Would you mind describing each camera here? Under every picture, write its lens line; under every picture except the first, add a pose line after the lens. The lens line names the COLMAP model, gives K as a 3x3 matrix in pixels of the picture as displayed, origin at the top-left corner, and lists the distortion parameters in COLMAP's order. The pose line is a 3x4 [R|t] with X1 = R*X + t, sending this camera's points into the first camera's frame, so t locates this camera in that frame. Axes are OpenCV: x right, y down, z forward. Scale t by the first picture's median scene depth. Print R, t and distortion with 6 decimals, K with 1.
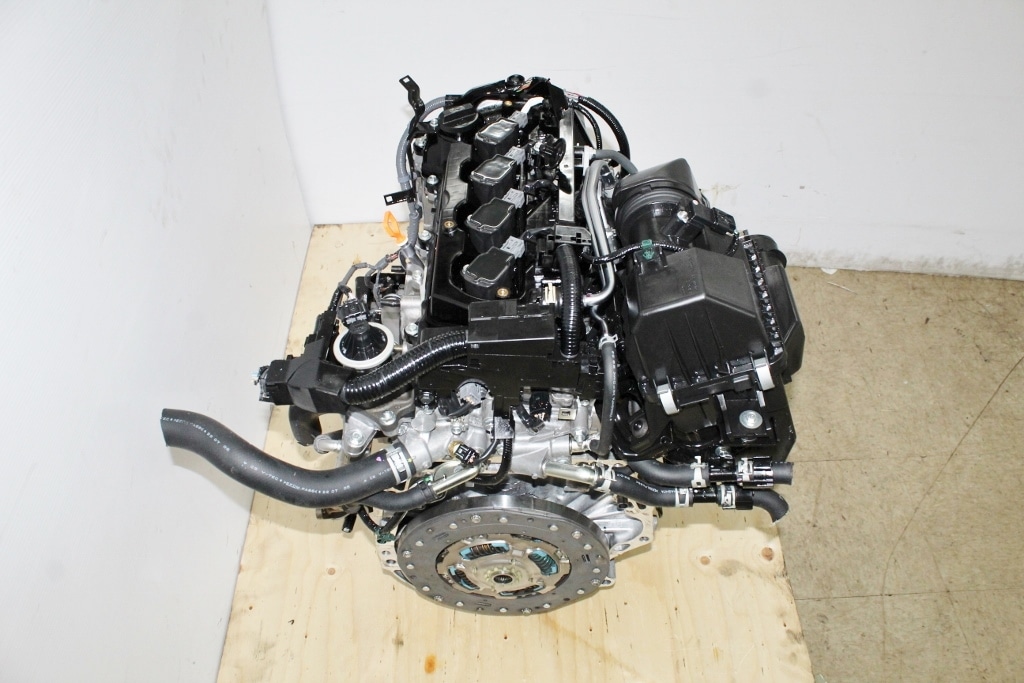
lens RADIAL K [[848.2, 0, 517.4], [0, 848.2, 345.9], [0, 0, 1]] dist [-0.159366, 0.140941]
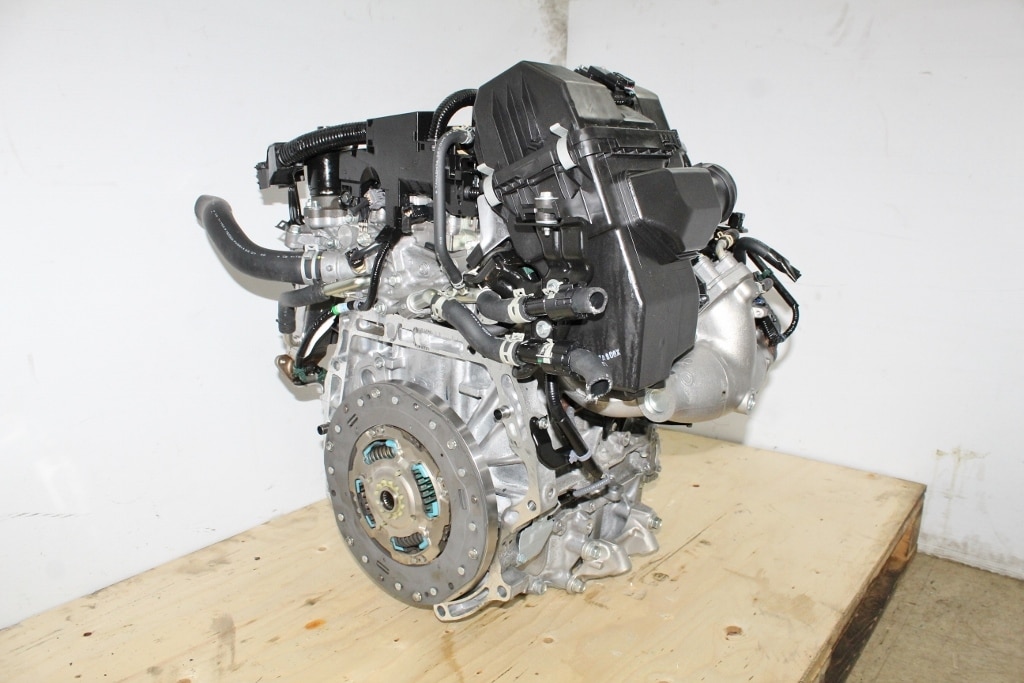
lens RADIAL K [[848.2, 0, 517.4], [0, 848.2, 345.9], [0, 0, 1]] dist [-0.159366, 0.140941]
pose [[0.794519, 0.160684, -0.585594, 0.613922], [-0.455647, 0.795224, -0.400005, 0.451724], [0.401405, 0.584636, 0.705036, 0.312179]]
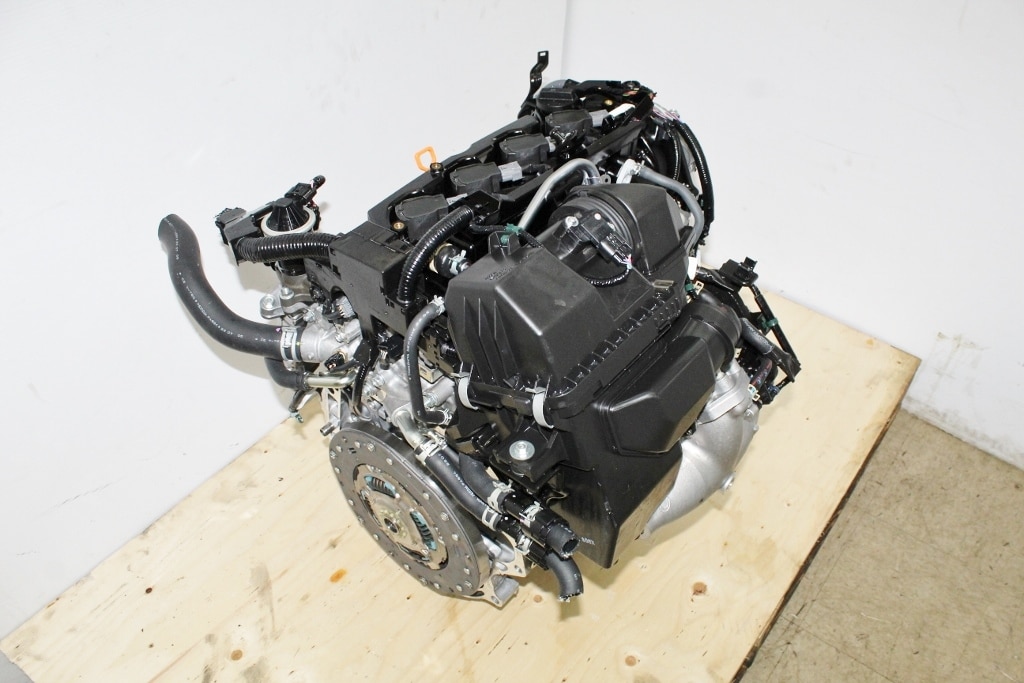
lens RADIAL K [[848.2, 0, 517.4], [0, 848.2, 345.9], [0, 0, 1]] dist [-0.159366, 0.140941]
pose [[0.777238, 0.438817, -0.450934, 0.468530], [-0.462475, 0.884358, 0.063463, -0.049525], [0.426636, 0.159220, 0.890298, 0.127966]]
